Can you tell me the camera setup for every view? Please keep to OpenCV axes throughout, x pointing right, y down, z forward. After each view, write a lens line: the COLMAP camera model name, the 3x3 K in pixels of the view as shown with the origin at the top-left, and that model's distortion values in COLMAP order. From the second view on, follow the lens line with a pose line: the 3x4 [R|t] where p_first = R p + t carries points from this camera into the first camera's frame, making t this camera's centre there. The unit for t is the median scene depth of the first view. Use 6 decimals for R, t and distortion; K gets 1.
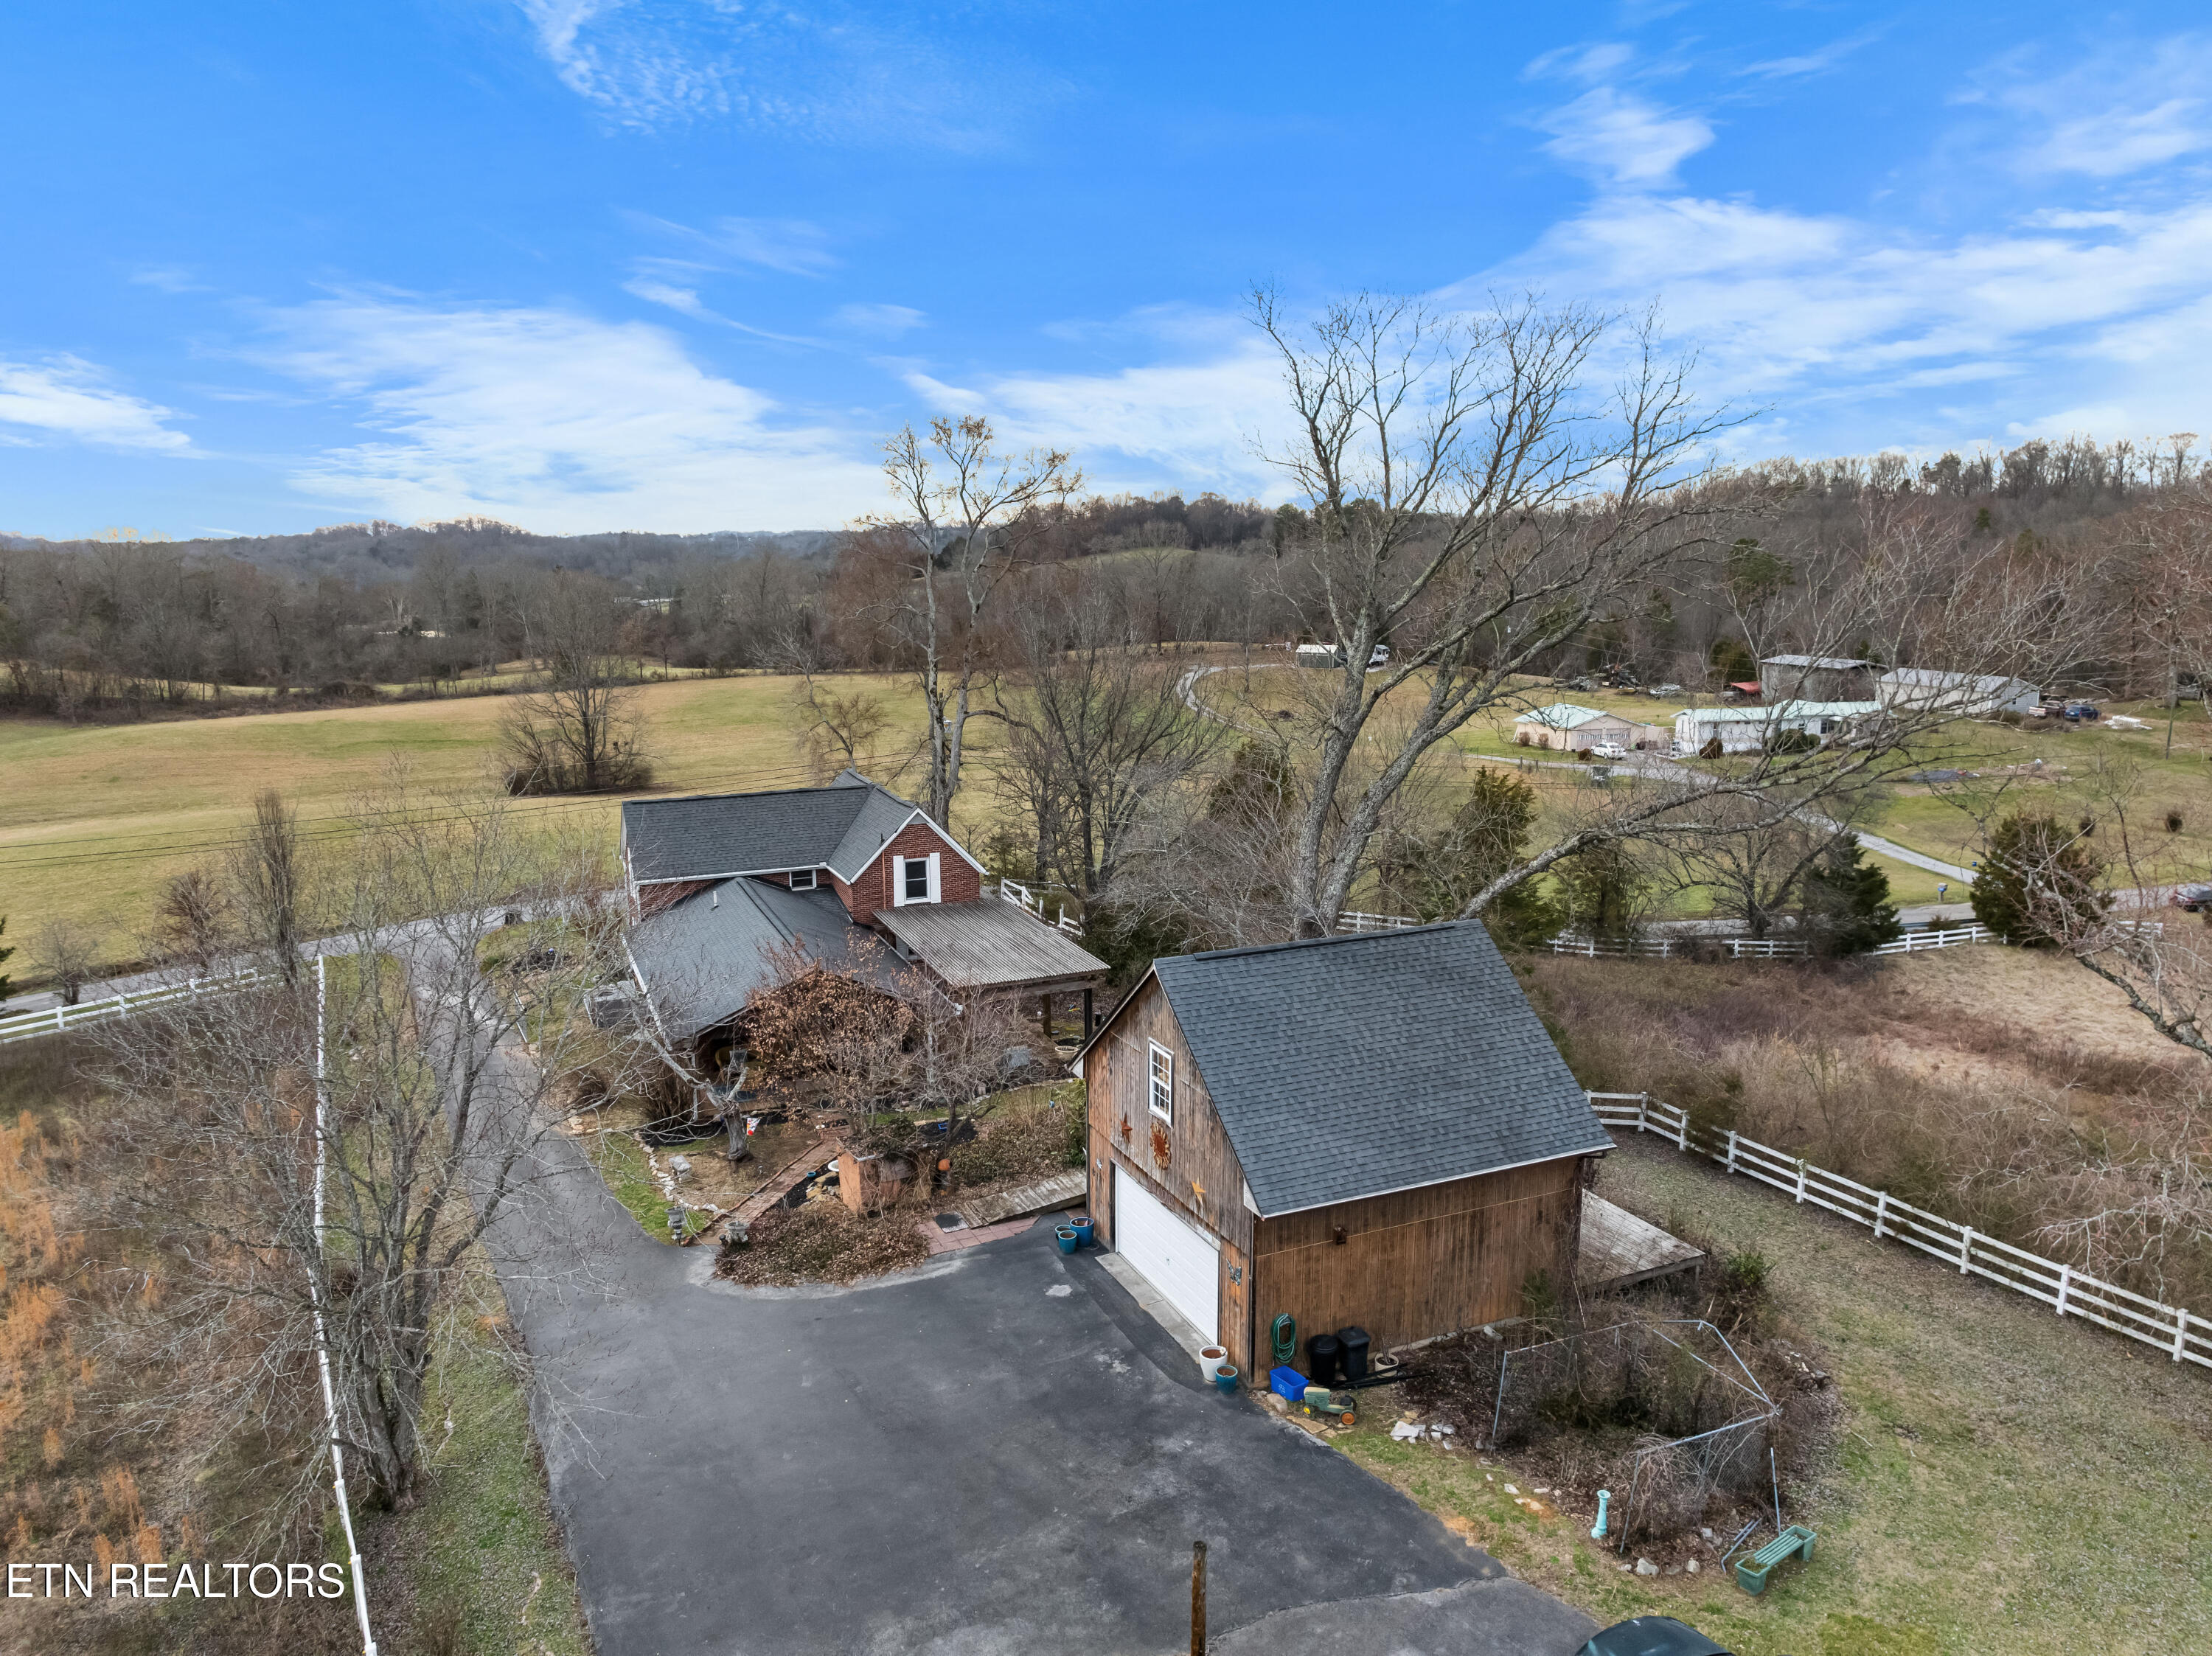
lens RADIAL K [[1555.0, 0, 1106.0], [0, 1555.0, 828.0], [0, 0, 1]] dist [-0.034081, 0.001228]
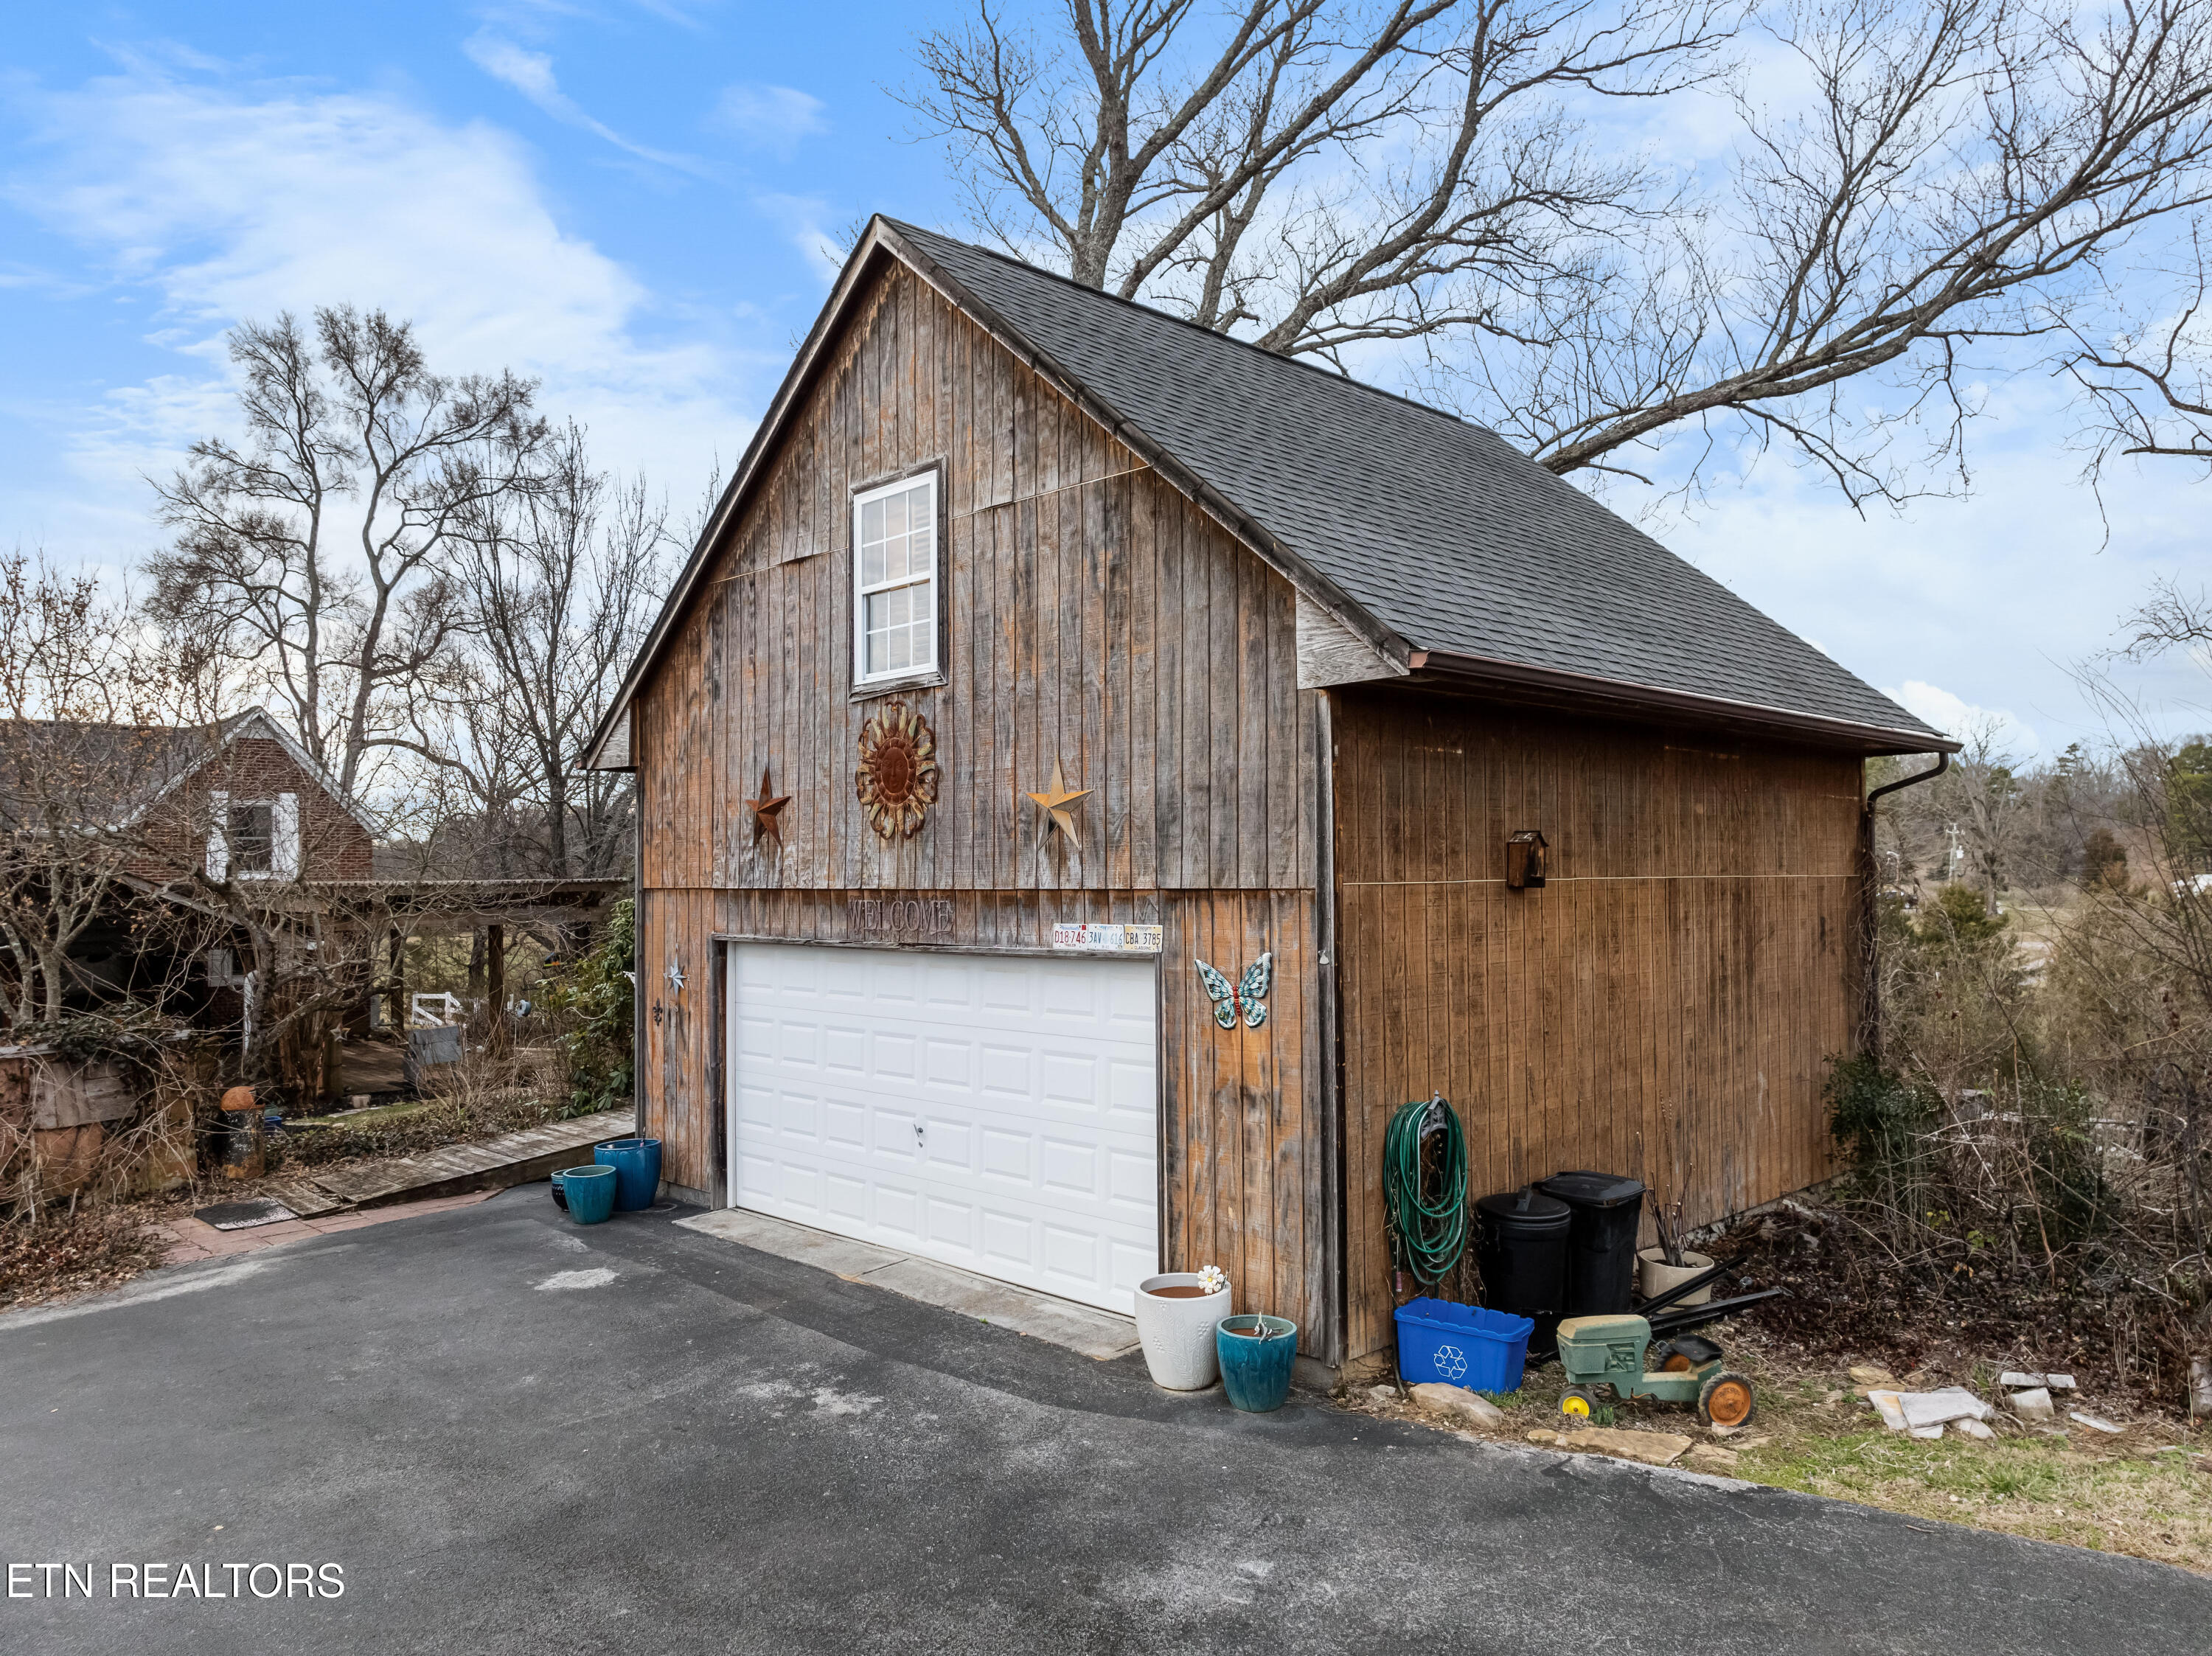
lens RADIAL K [[1555.0, 0, 1106.0], [0, 1555.0, 828.0], [0, 0, 1]] dist [-0.034081, 0.001228]
pose [[0.939024, 0.006503, 0.343789, -0.034520], [0.066446, 0.977544, -0.199982, 0.251001], [-0.337370, 0.210632, 0.917505, 0.581922]]
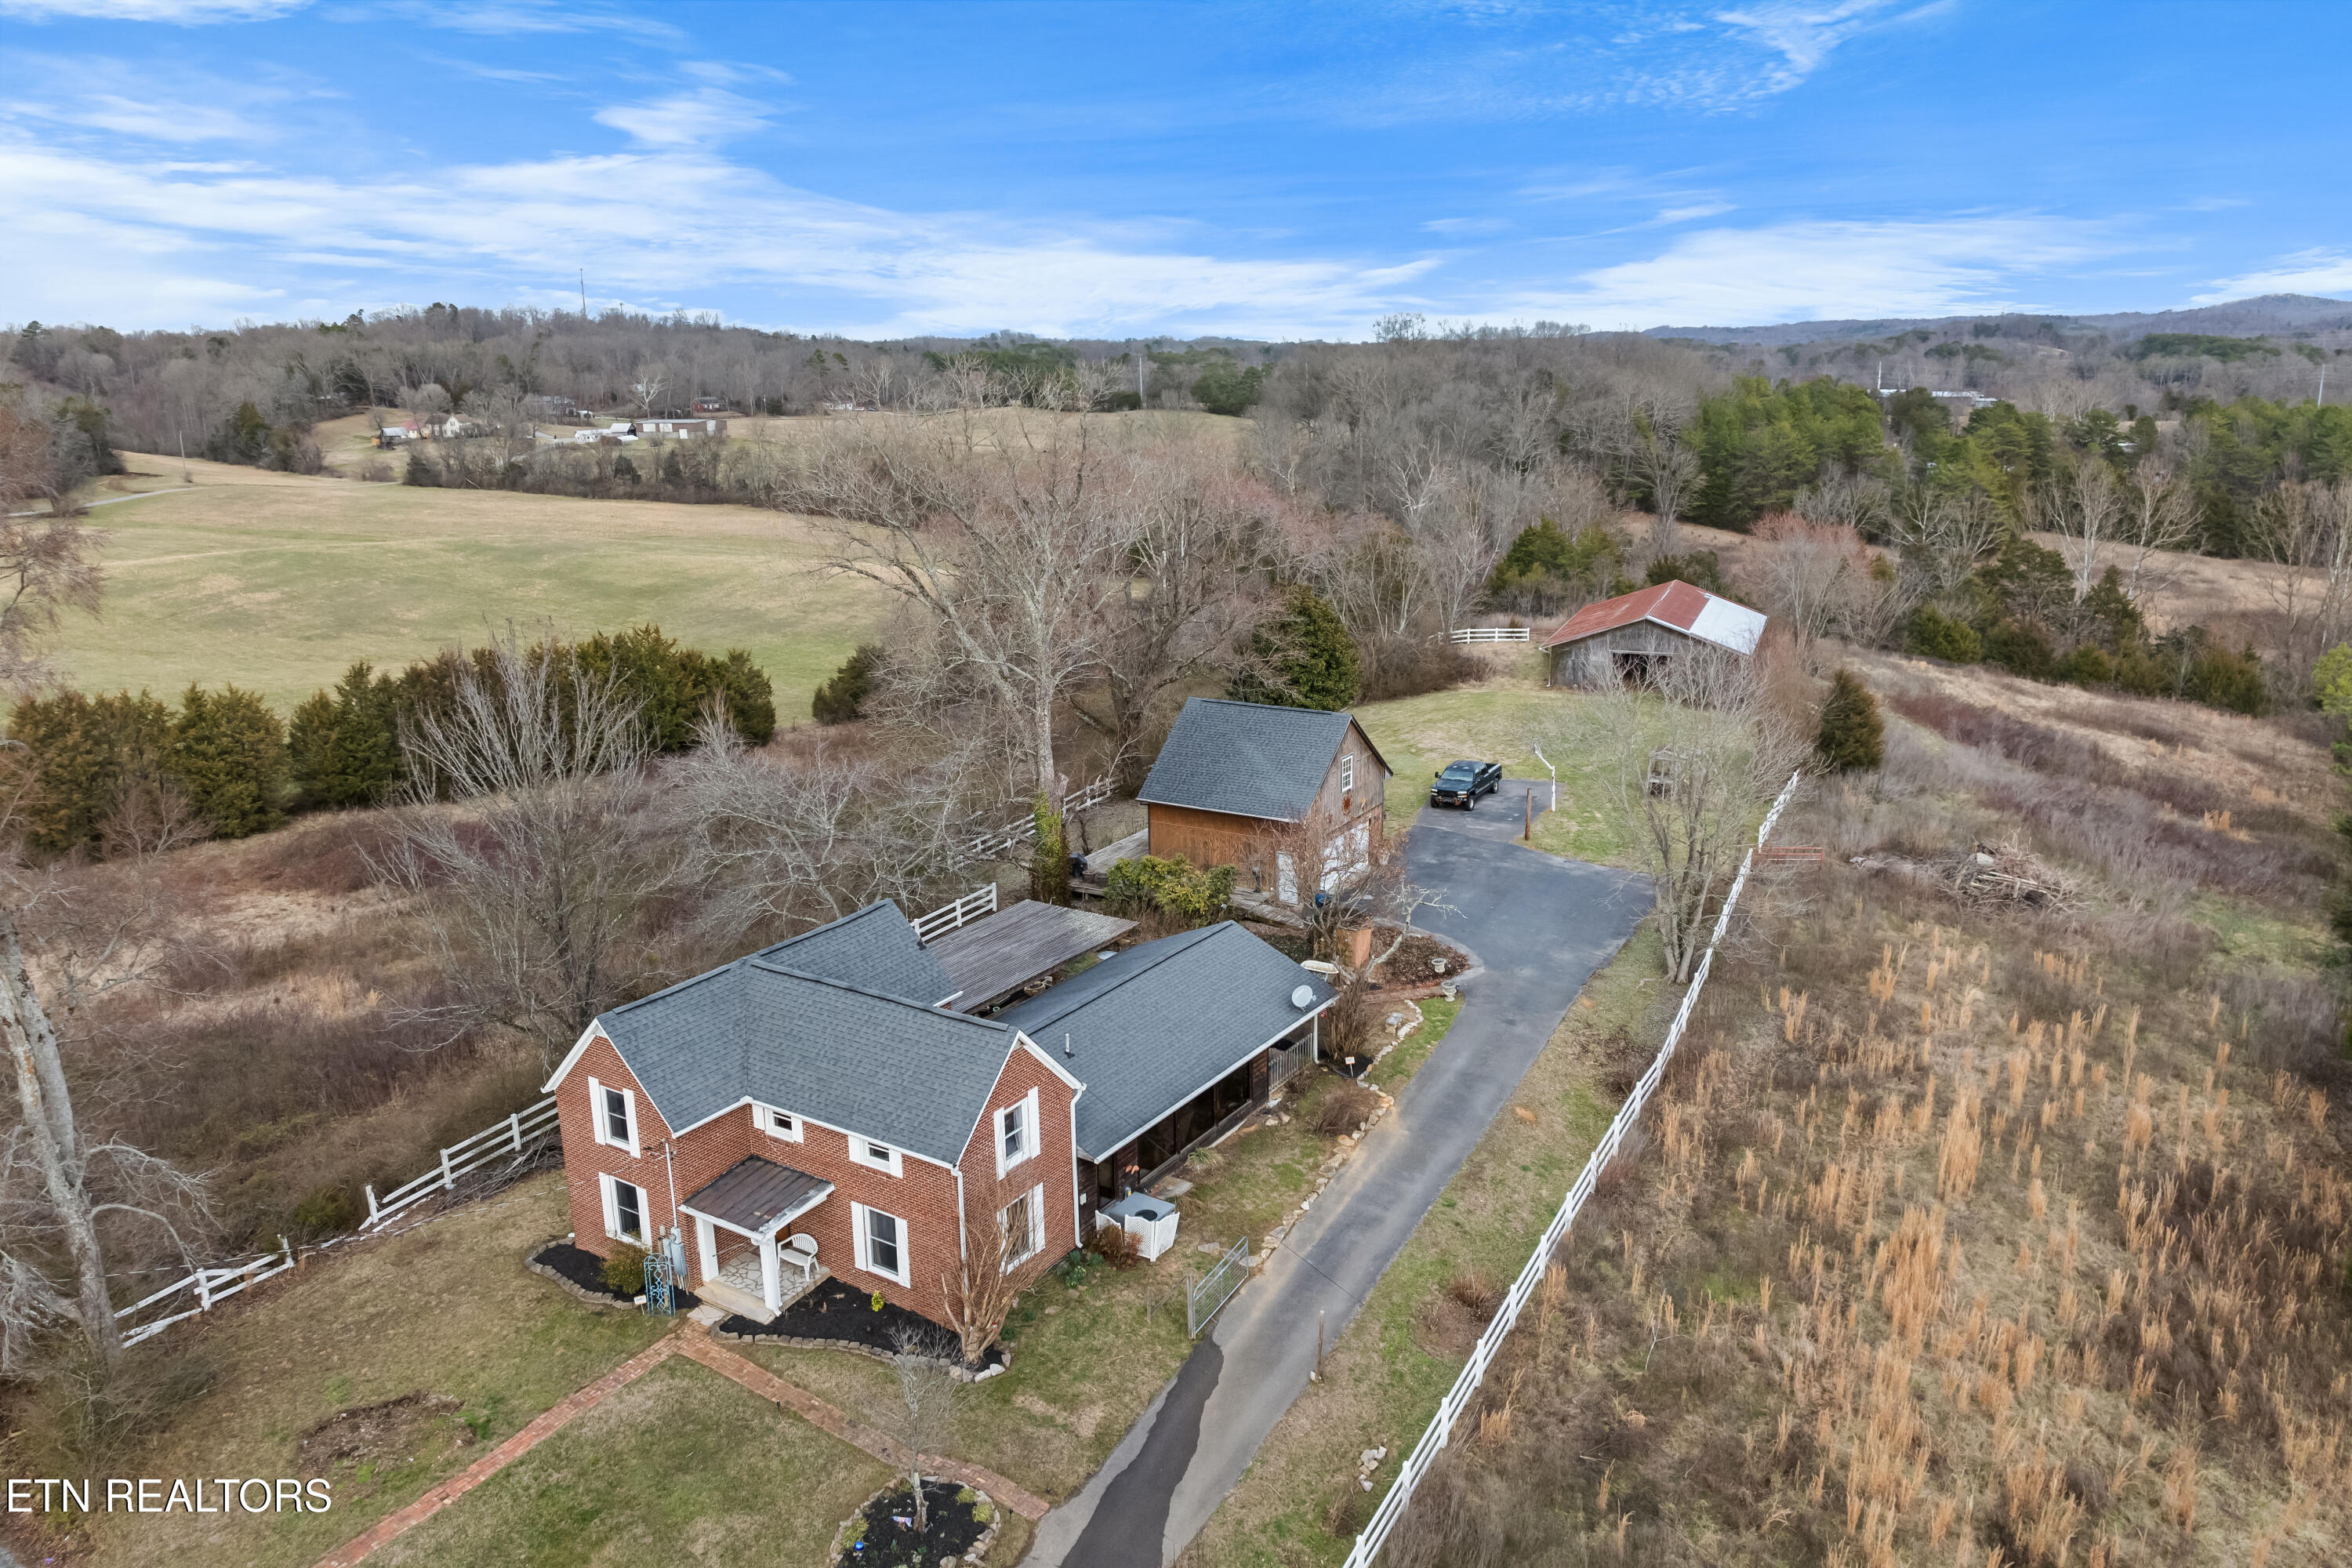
lens RADIAL K [[1652.9, 0, 1176.0], [0, 1652.9, 784.0], [0, 0, 1]] dist [-0.037576, 0.000935]
pose [[-0.566600, -0.192611, 0.801165, -1.405468], [0.166842, 0.925339, 0.340458, -0.538085], [-0.806925, 0.326572, -0.492162, 1.977172]]
